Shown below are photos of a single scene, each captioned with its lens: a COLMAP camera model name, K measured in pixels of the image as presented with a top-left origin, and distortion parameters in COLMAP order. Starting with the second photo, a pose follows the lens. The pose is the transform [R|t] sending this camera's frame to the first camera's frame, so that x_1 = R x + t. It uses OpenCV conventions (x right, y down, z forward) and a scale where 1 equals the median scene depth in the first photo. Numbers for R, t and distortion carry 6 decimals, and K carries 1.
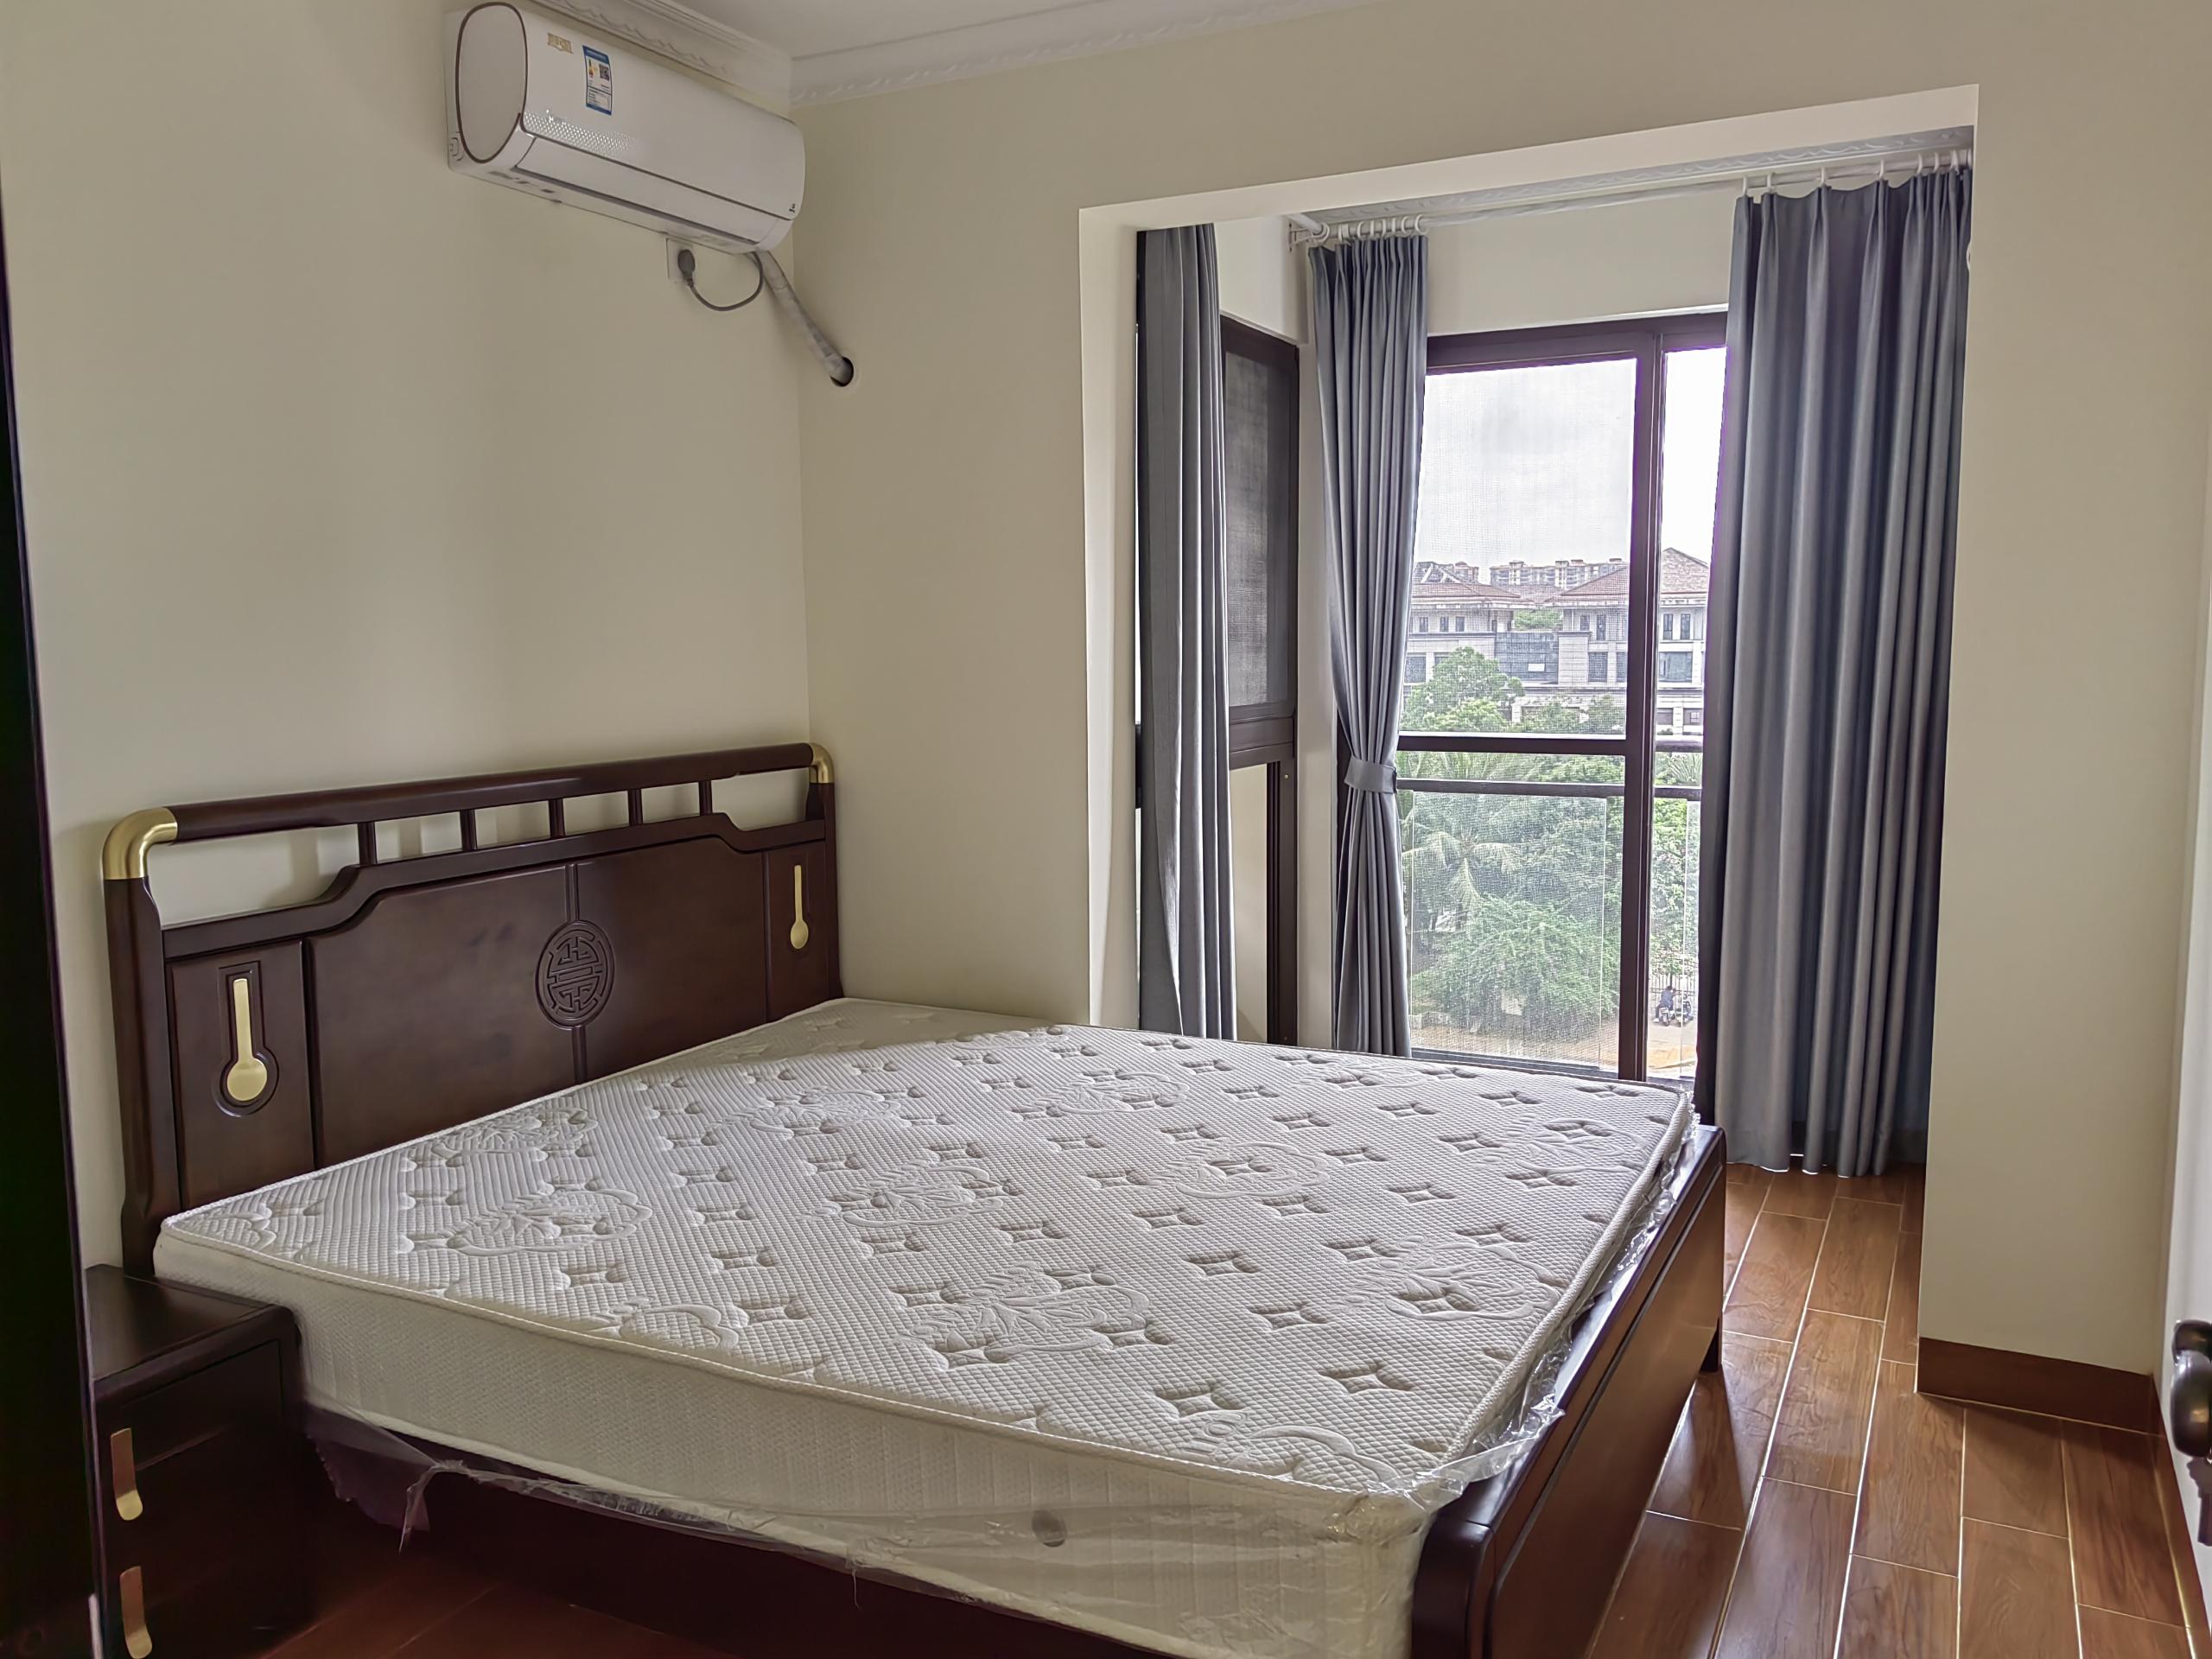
lens RADIAL K [[1747.2, 0, 1106.0], [0, 1747.2, 829.5], [0, 0, 1]] dist [-0.003716, -0.002007]
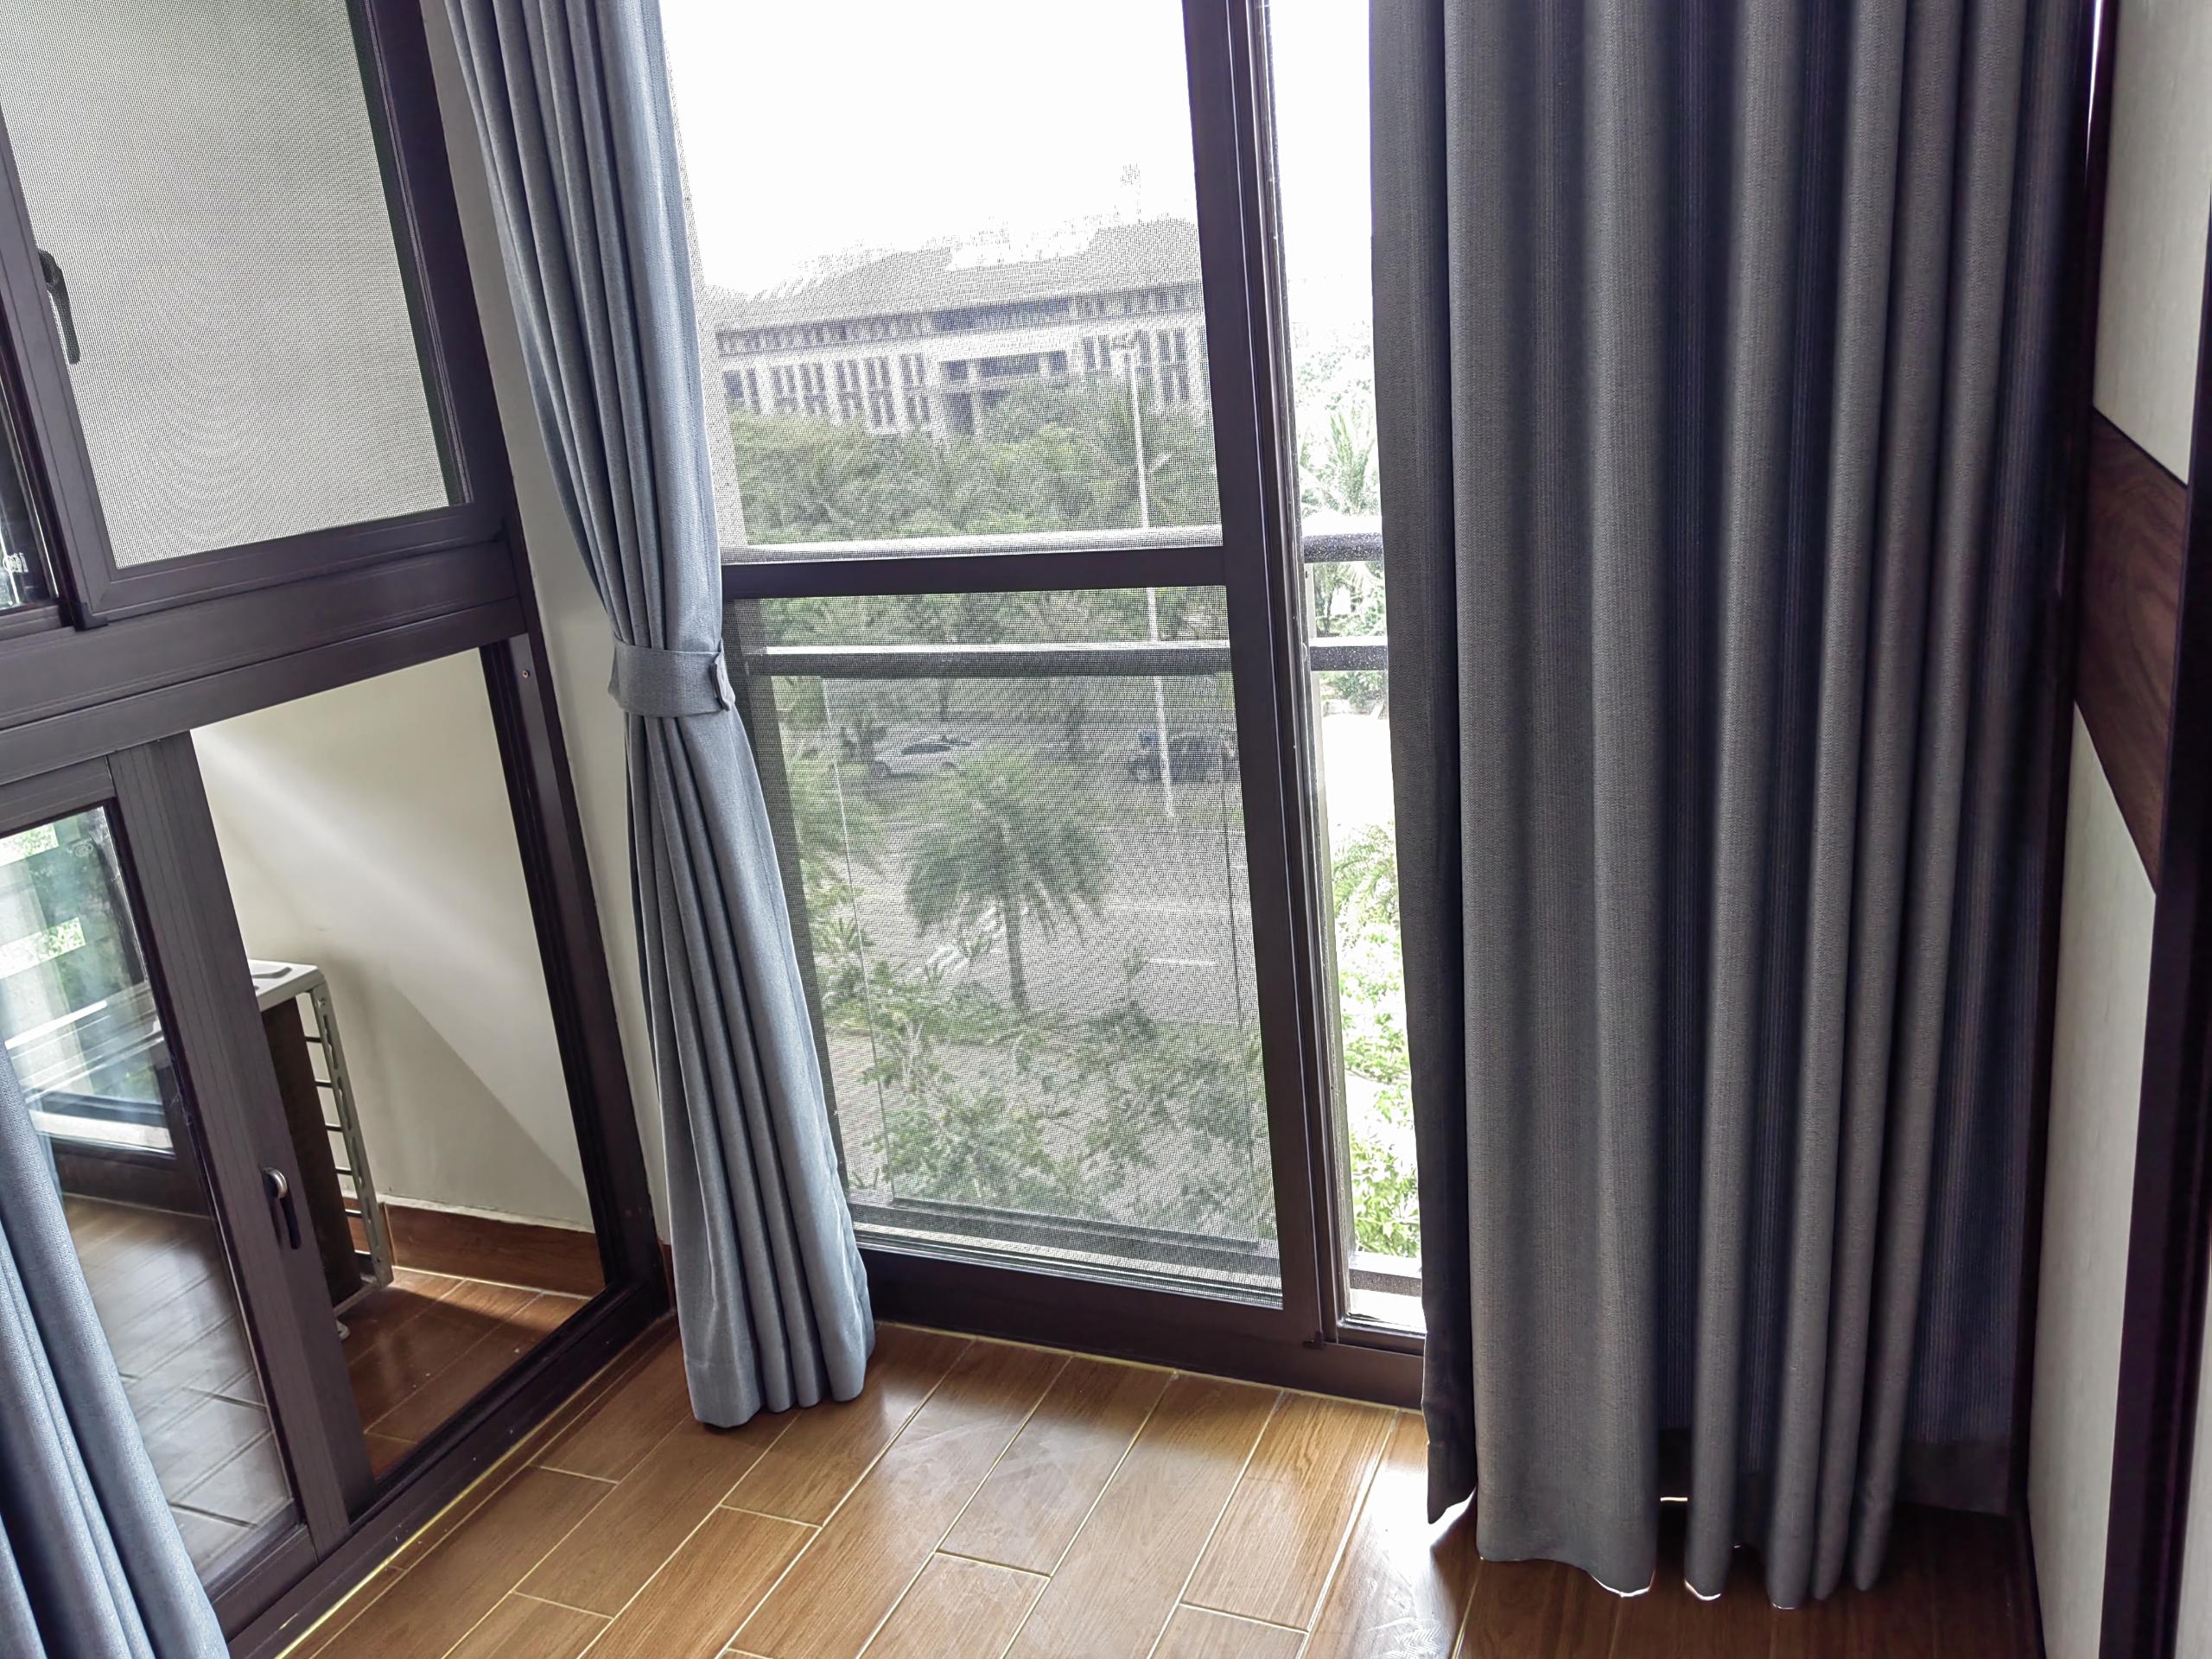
lens RADIAL K [[1747.2, 0, 1106.0], [0, 1747.2, 829.5], [0, 0, 1]] dist [-0.003716, -0.002007]
pose [[0.994108, -0.100786, 0.039902, 0.074304], [0.092533, 0.980757, 0.171912, -0.017541], [-0.056461, -0.167207, 0.984304, 0.177386]]
